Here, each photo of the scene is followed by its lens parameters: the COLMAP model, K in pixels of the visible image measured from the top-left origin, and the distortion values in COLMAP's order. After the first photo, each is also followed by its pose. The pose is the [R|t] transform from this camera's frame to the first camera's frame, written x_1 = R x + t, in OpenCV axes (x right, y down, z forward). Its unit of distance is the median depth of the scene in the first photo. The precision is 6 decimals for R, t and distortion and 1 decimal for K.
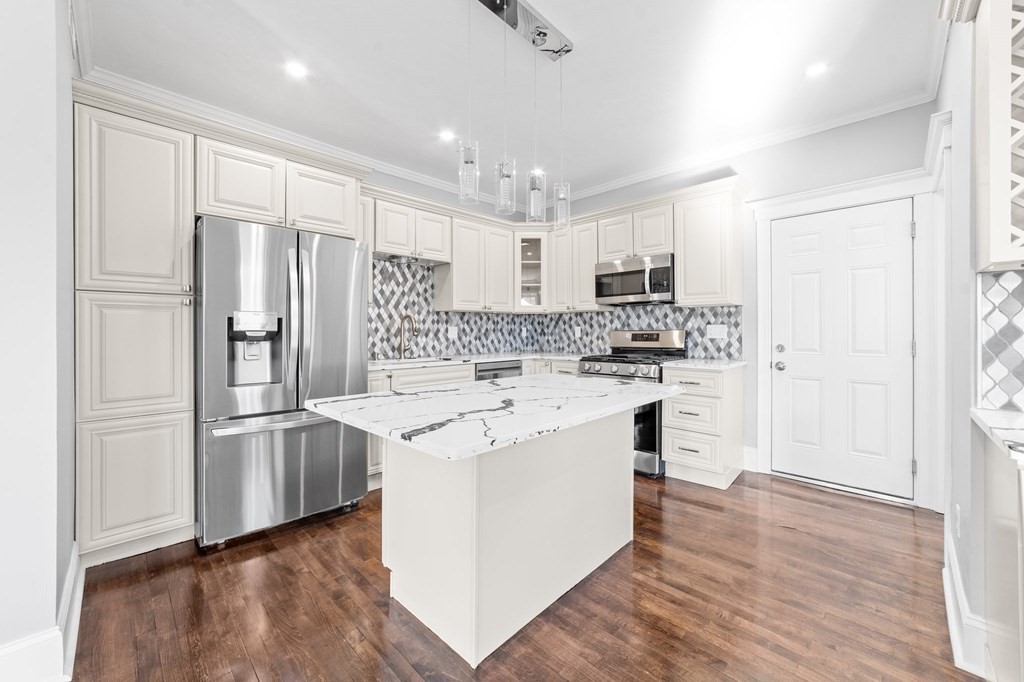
lens RADIAL K [[397.2, 0, 506.8], [0, 397.2, 328.5], [0, 0, 1]] dist [-0.024024, 0.010429]
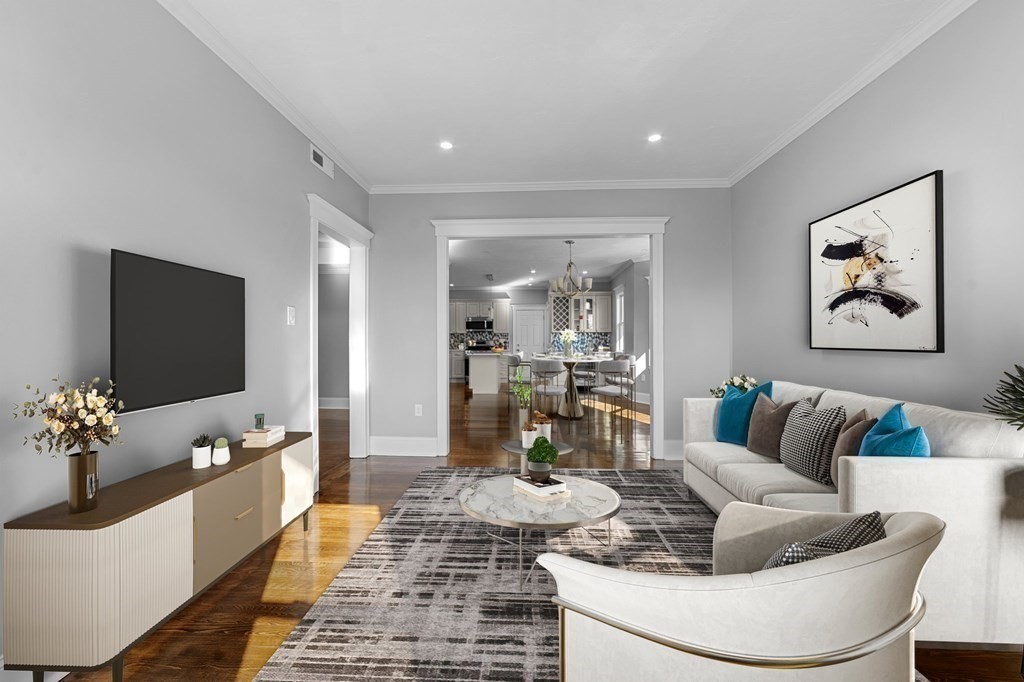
lens RADIAL K [[400.7, 0, 509.2], [0, 400.7, 342.2], [0, 0, 1]] dist [-0.027849, 0.010937]
pose [[0.739649, -0.001617, 0.672991, -1.480969], [-0.005364, 0.999951, 0.008297, -0.007890], [-0.672971, -0.009747, 0.739604, -1.344355]]
